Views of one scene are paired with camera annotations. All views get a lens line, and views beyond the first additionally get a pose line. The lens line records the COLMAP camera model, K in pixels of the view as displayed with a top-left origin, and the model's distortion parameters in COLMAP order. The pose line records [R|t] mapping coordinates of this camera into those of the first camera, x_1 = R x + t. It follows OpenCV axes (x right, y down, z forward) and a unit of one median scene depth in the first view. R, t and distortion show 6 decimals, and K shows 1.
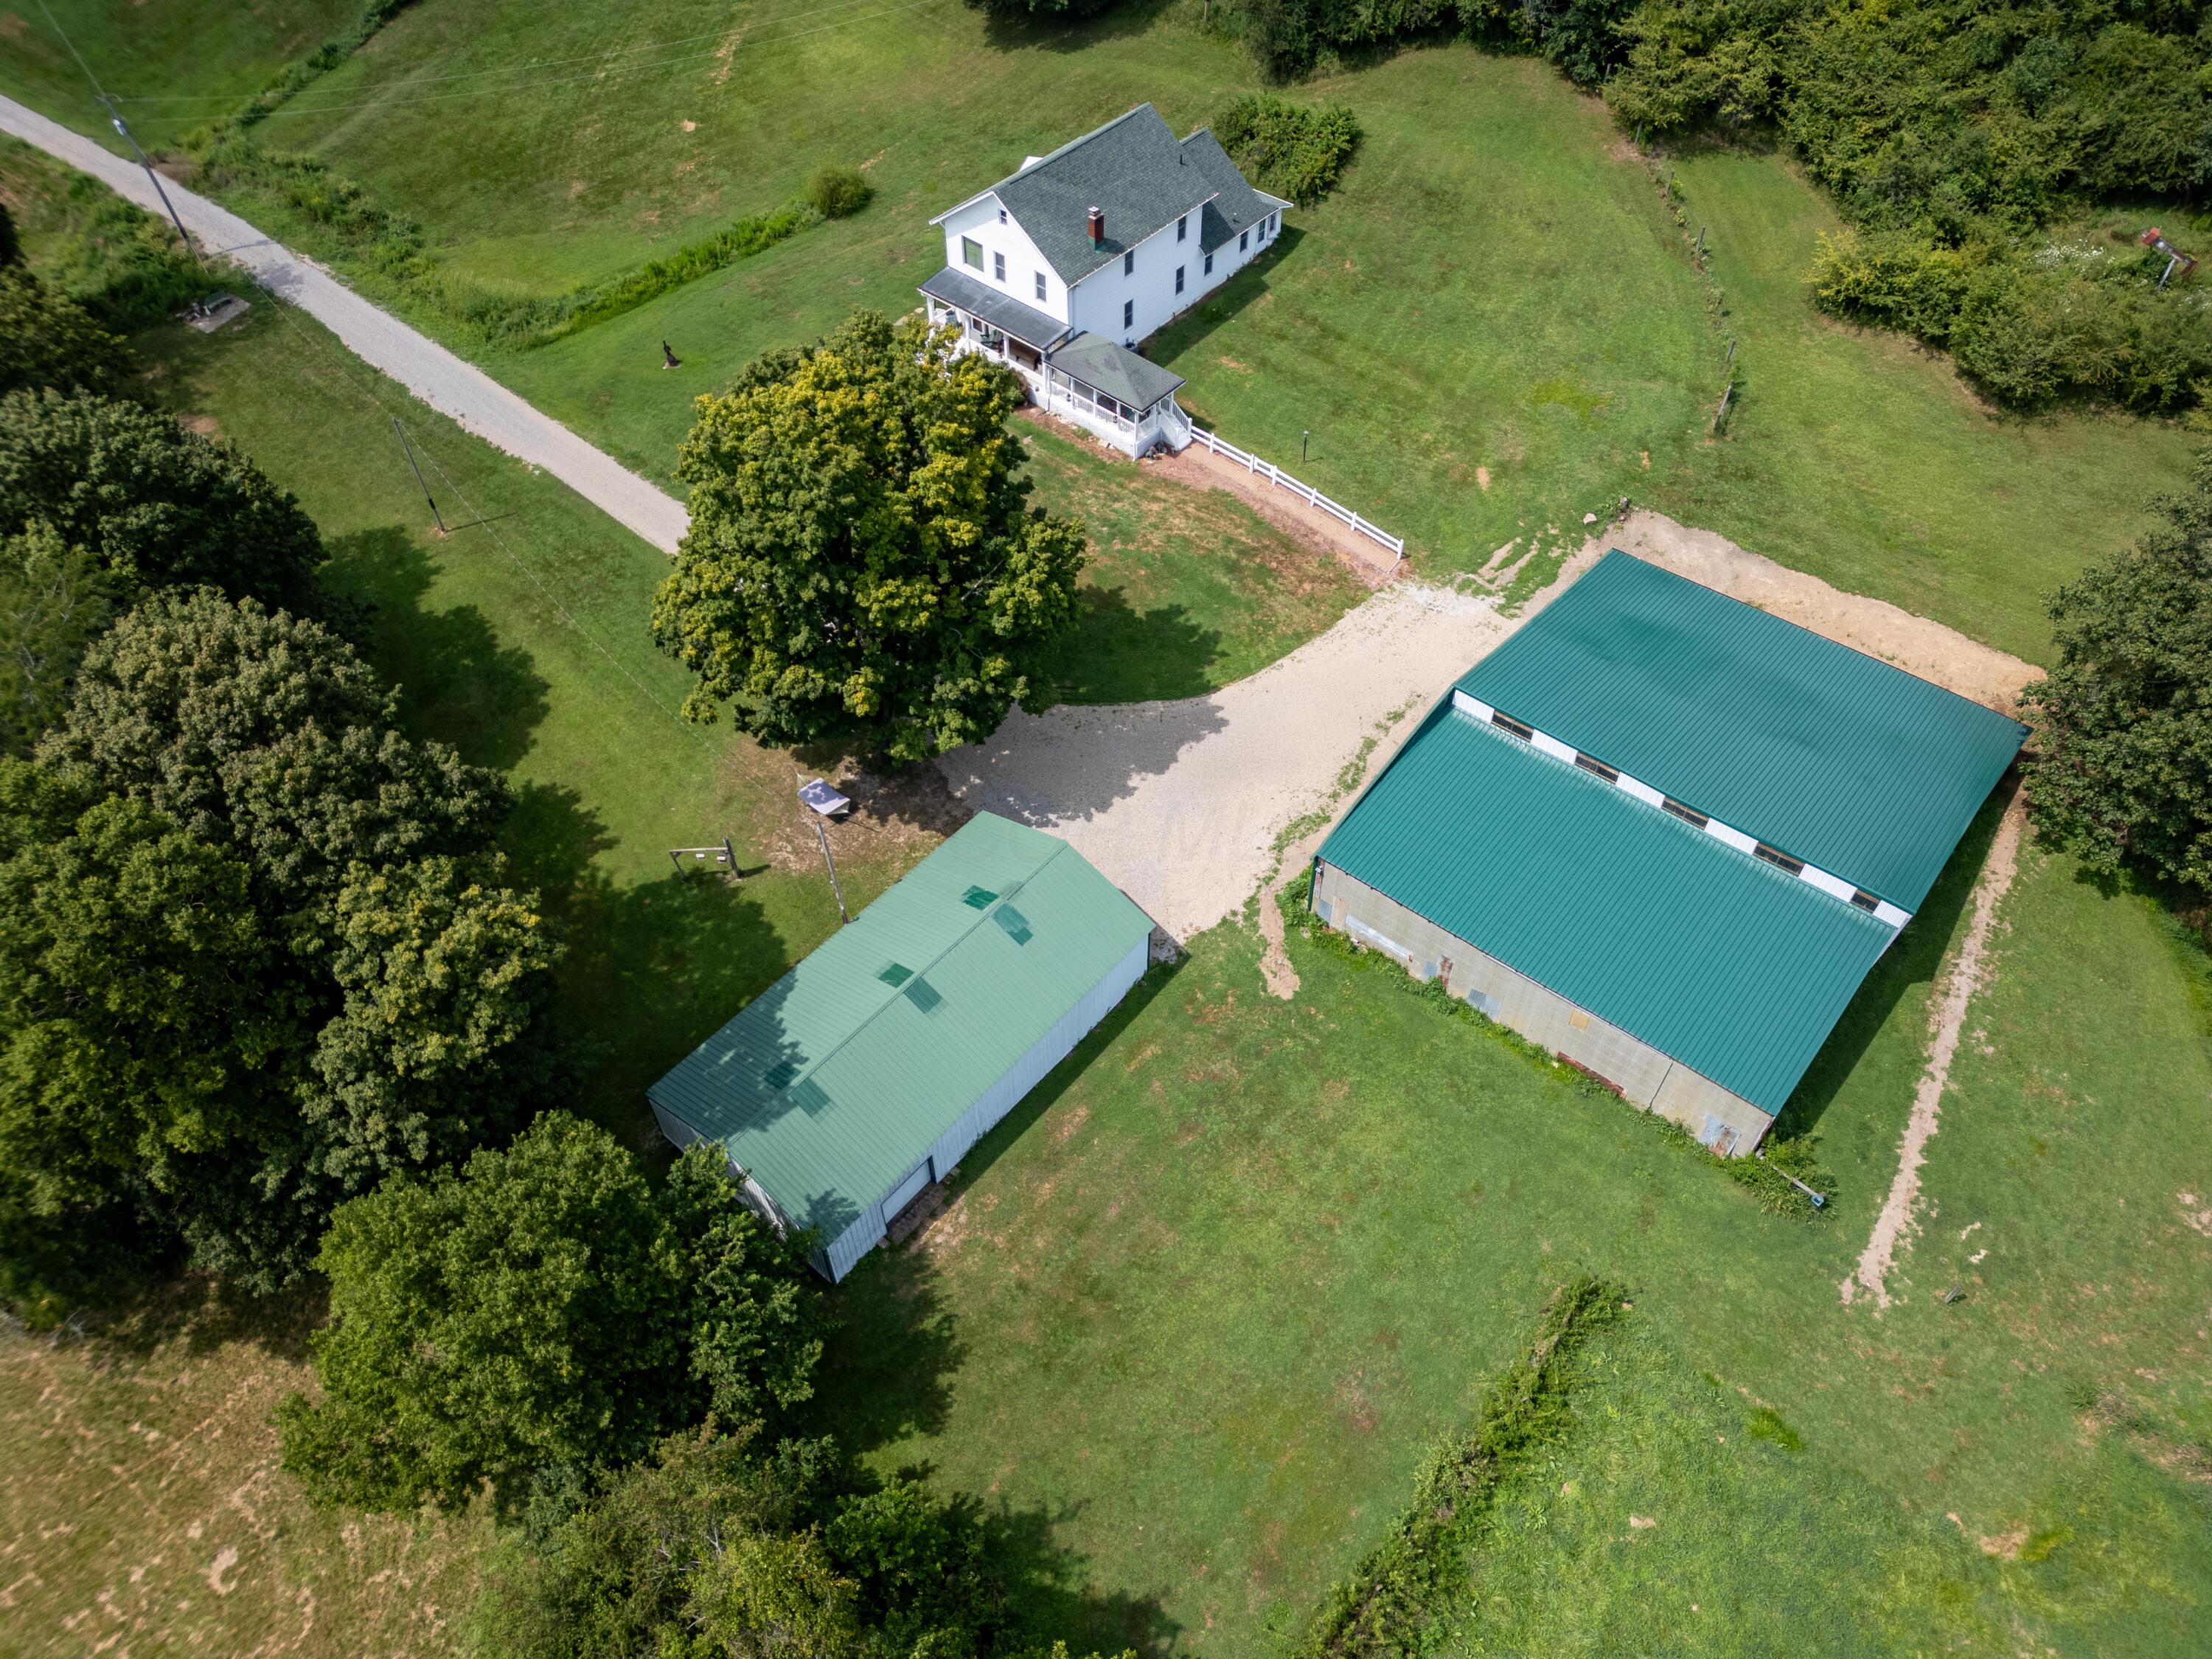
lens RADIAL K [[1538.4, 0, 1112.5], [0, 1538.4, 839.3], [0, 0, 1]] dist [0.075140, -0.076108]
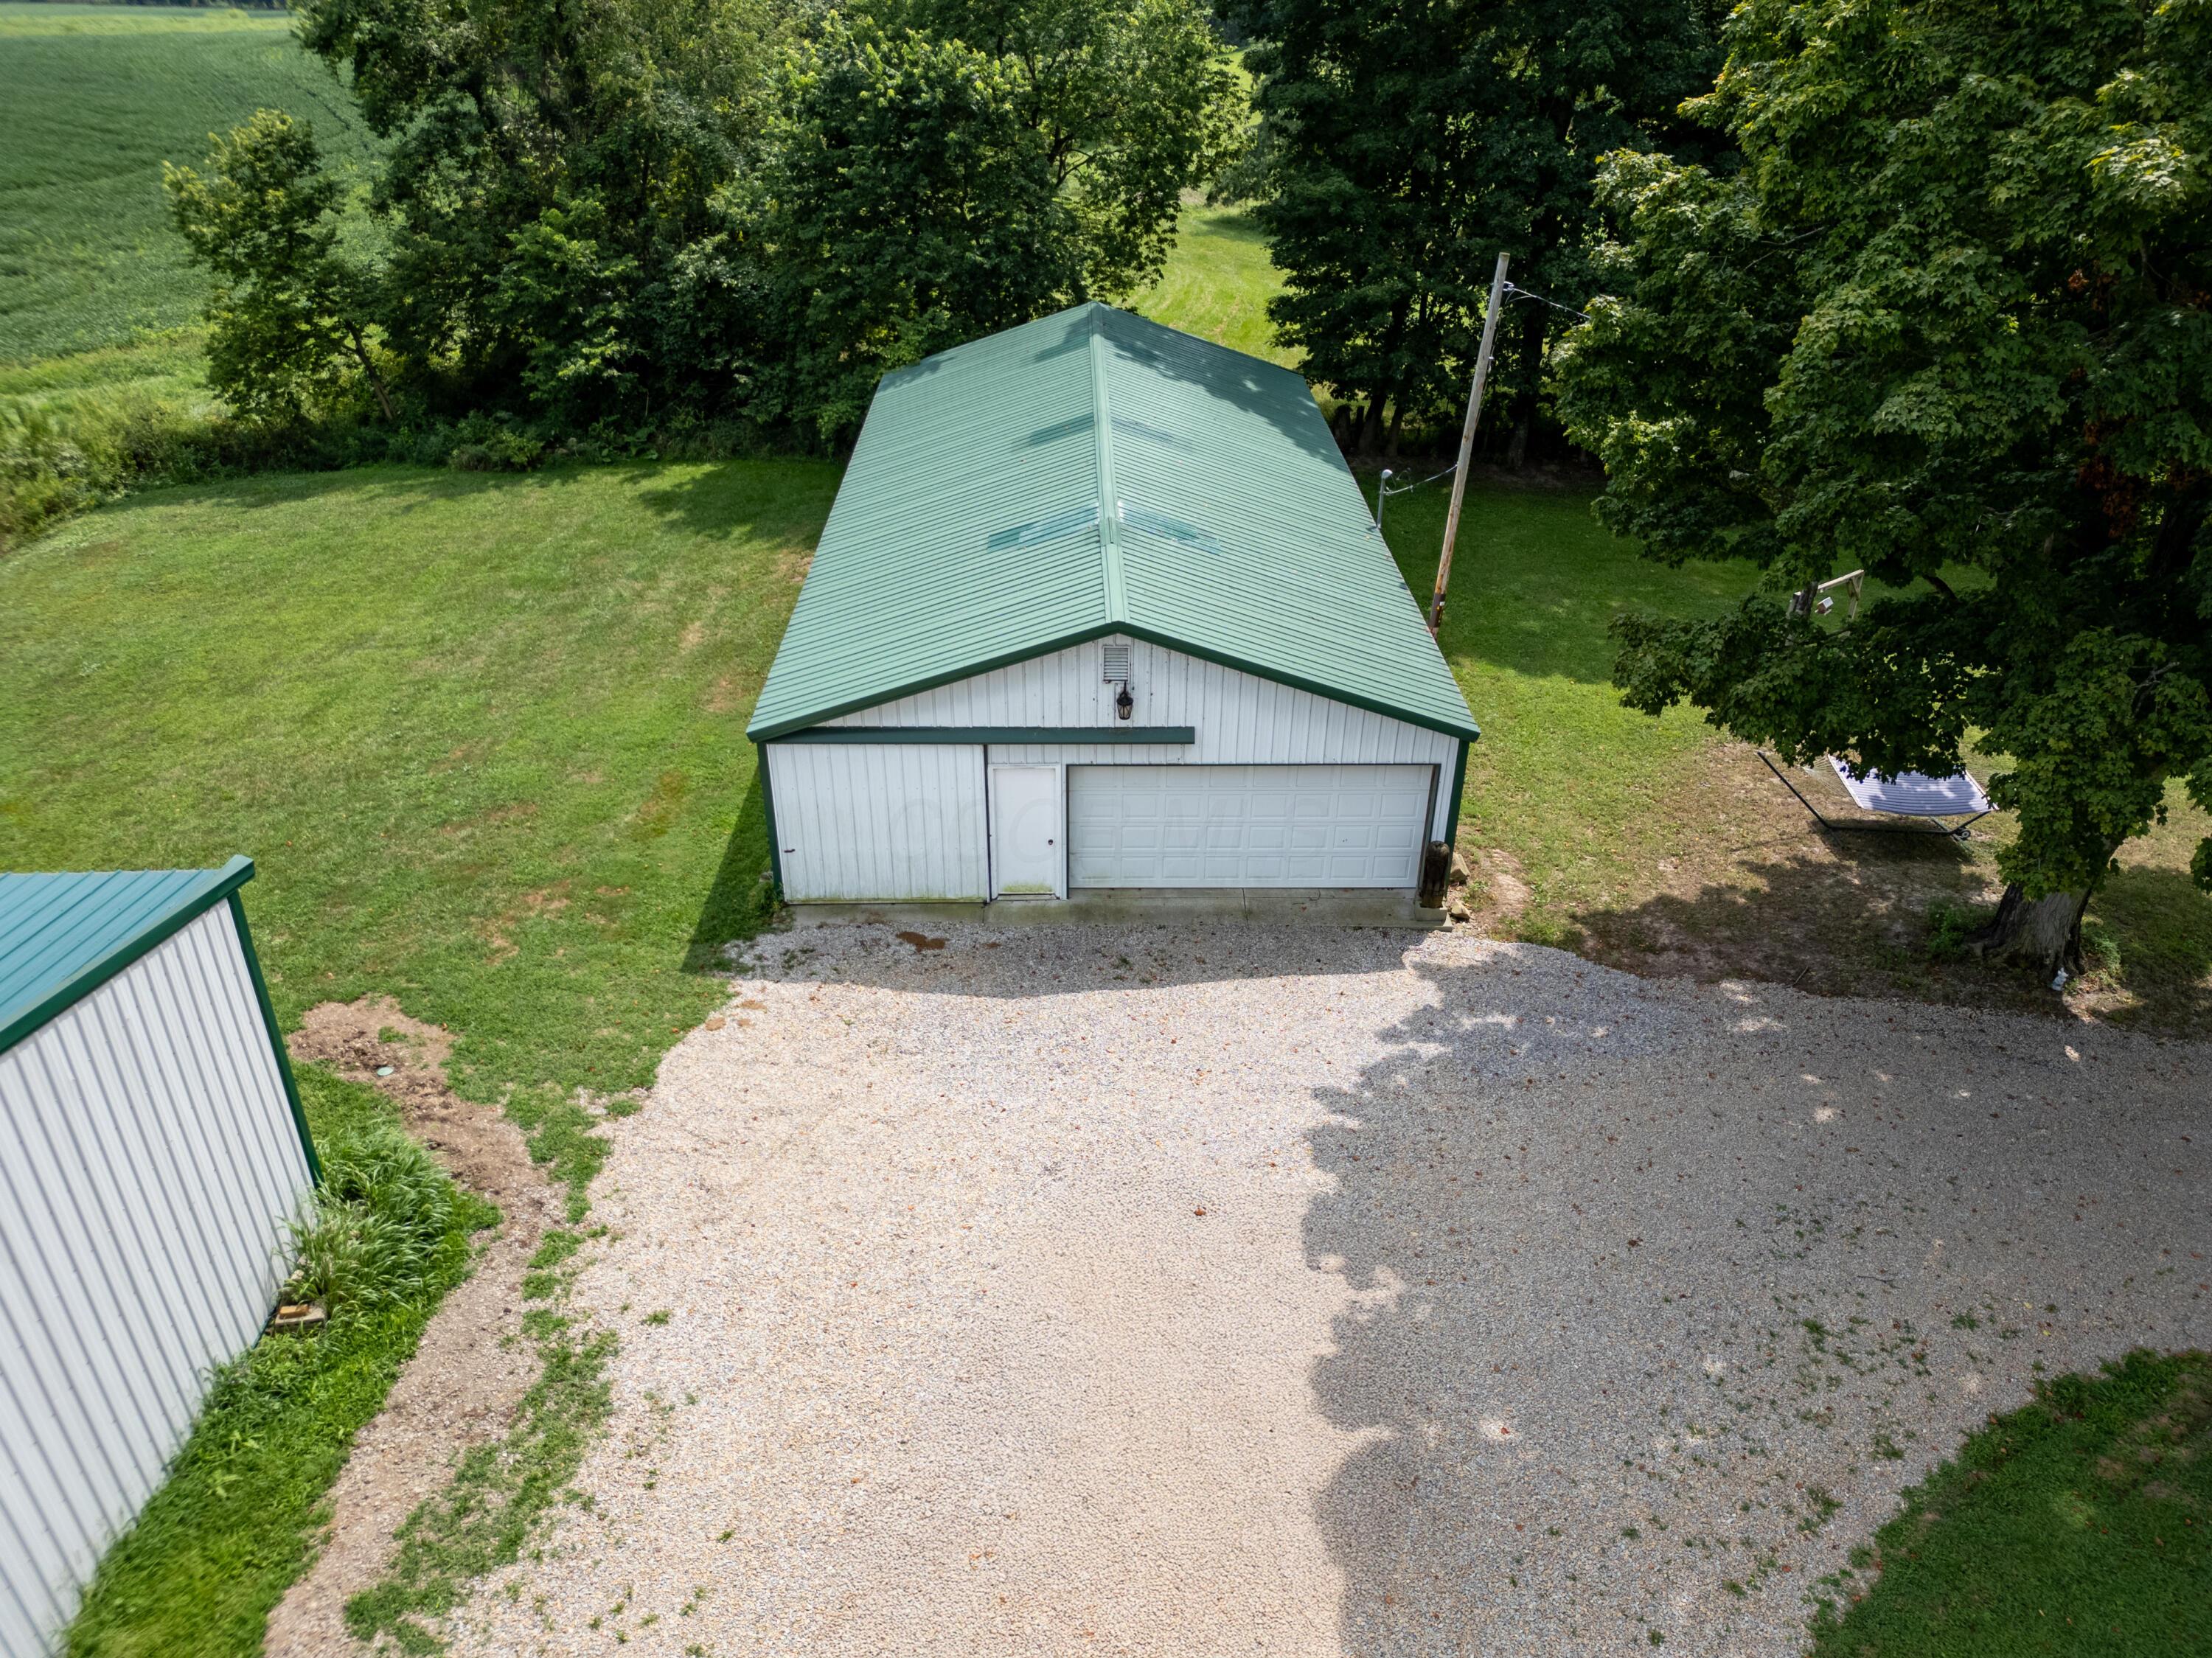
lens RADIAL K [[1571.9, 0, 1112.9], [0, 1571.9, 834.5], [0, 0, 1]] dist [0.058588, -0.052519]
pose [[-0.749728, 0.331183, -0.572910, 0.134705], [-0.512403, 0.257311, 0.819289, -0.200999], [0.418751, 0.907804, -0.023214, 0.855100]]
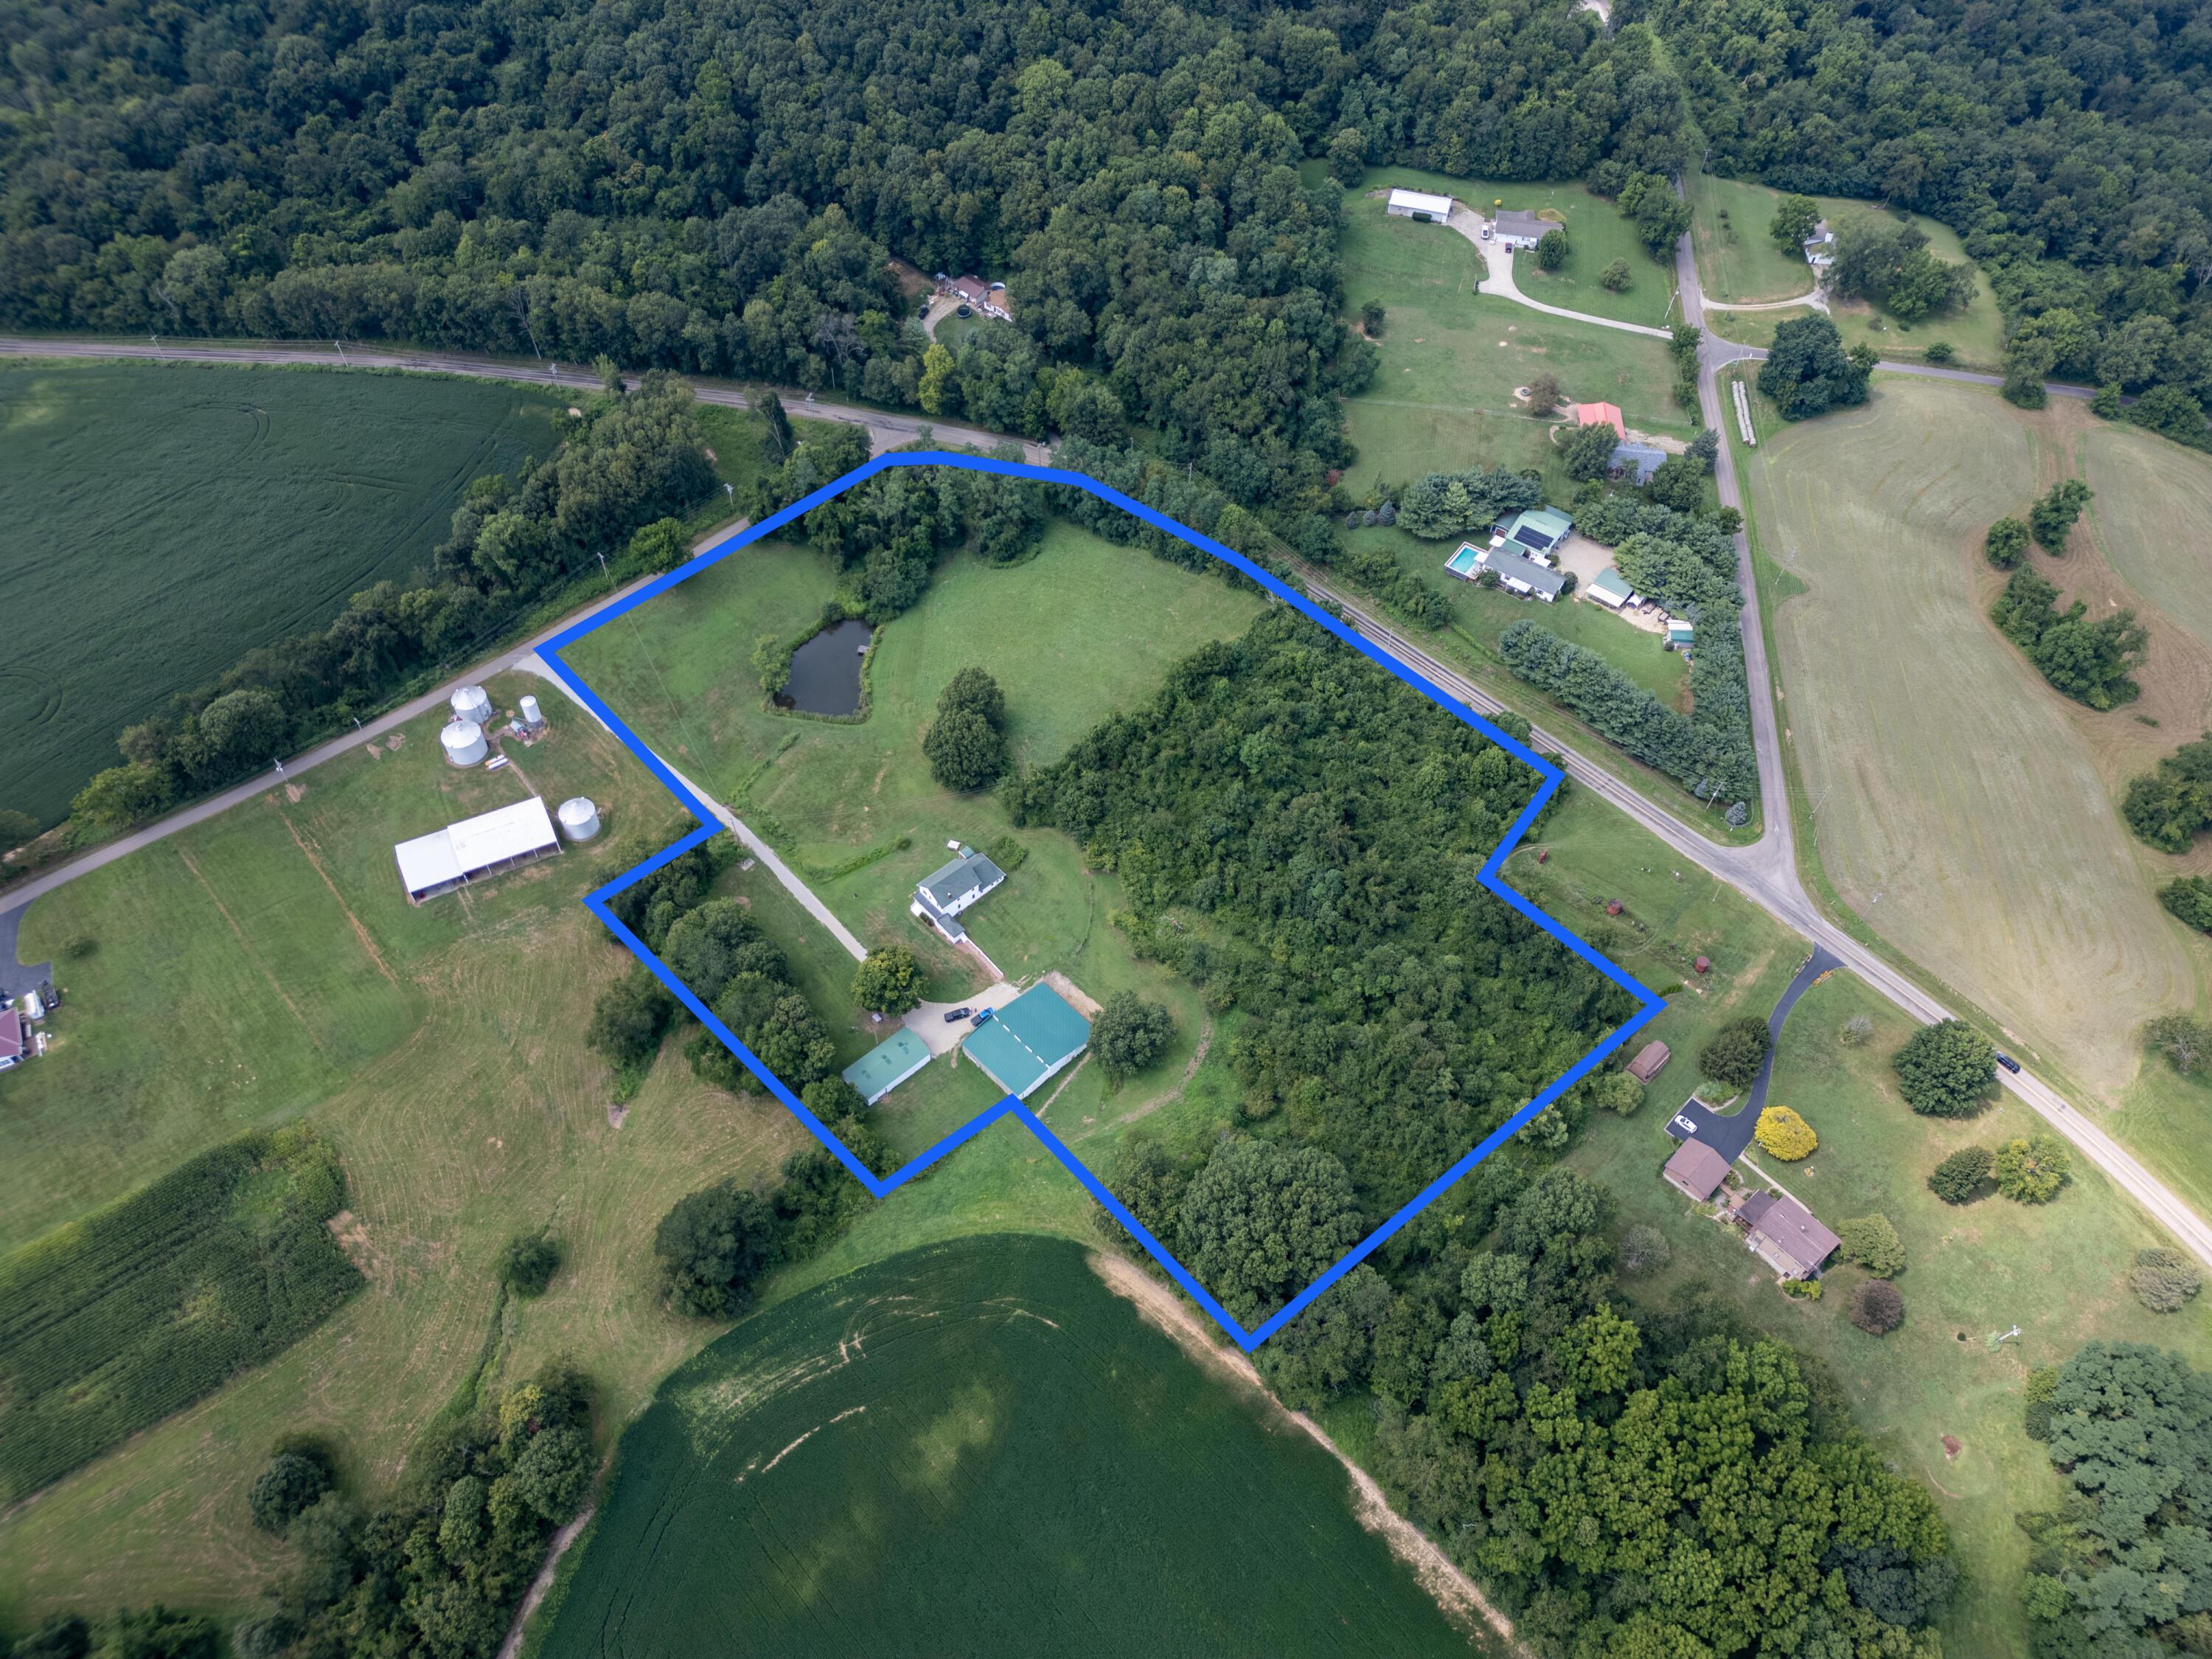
lens RADIAL K [[1538.4, 0, 1112.5], [0, 1538.4, 839.3], [0, 0, 1]] dist [0.075140, -0.076108]
pose [[0.992630, 0.106435, -0.057934, 0.756136], [-0.105861, 0.994297, 0.012905, -0.702713], [0.058977, -0.006677, 0.998237, -3.739291]]
